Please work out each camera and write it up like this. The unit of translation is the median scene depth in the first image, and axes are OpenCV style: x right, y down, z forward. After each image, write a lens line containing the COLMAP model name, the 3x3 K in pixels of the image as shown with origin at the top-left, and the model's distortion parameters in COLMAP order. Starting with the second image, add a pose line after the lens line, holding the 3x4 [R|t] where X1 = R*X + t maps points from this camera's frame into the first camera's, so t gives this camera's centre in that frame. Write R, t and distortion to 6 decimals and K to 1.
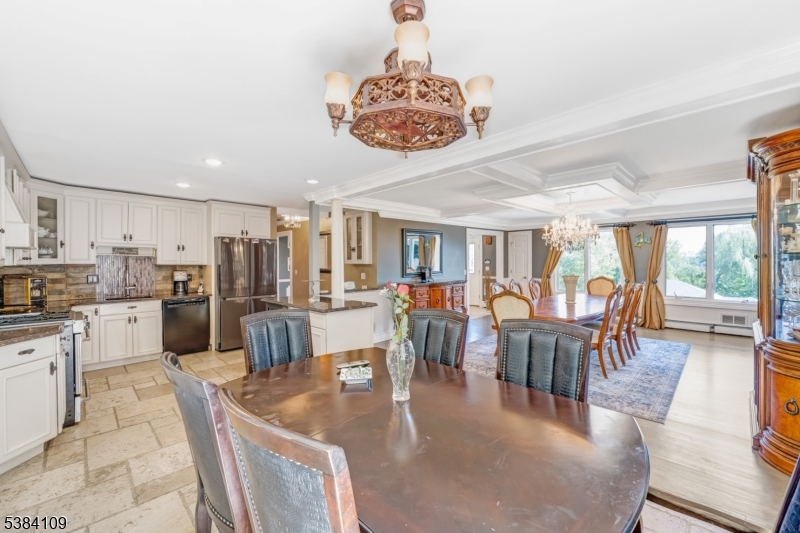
lens RADIAL K [[327.6, 0, 398.6], [0, 327.6, 263.0], [0, 0, 1]] dist [0.000882, -0.000153]
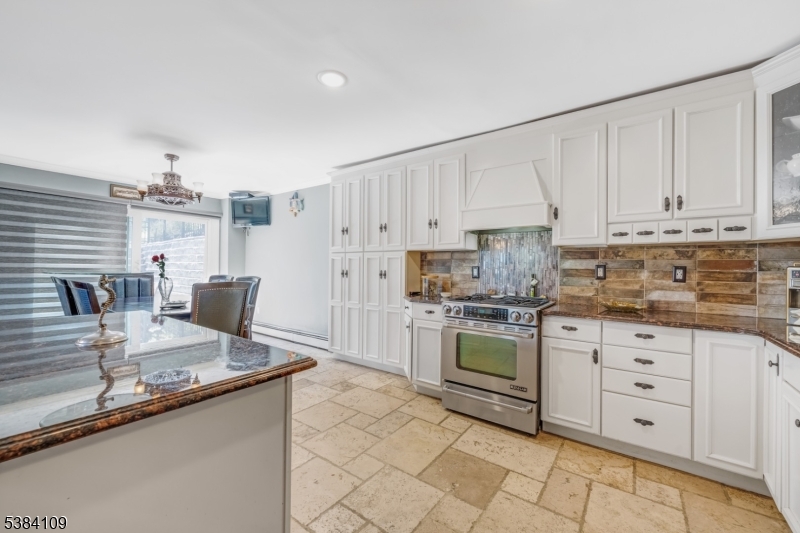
lens RADIAL K [[327.6, 0, 398.6], [0, 327.6, 263.0], [0, 0, 1]] dist [0.000882, -0.000153]
pose [[-0.984721, 0.031925, -0.171189, -0.805843], [0.026750, 0.999115, 0.032451, 0.012471], [0.172074, 0.027376, -0.984704, 2.298050]]
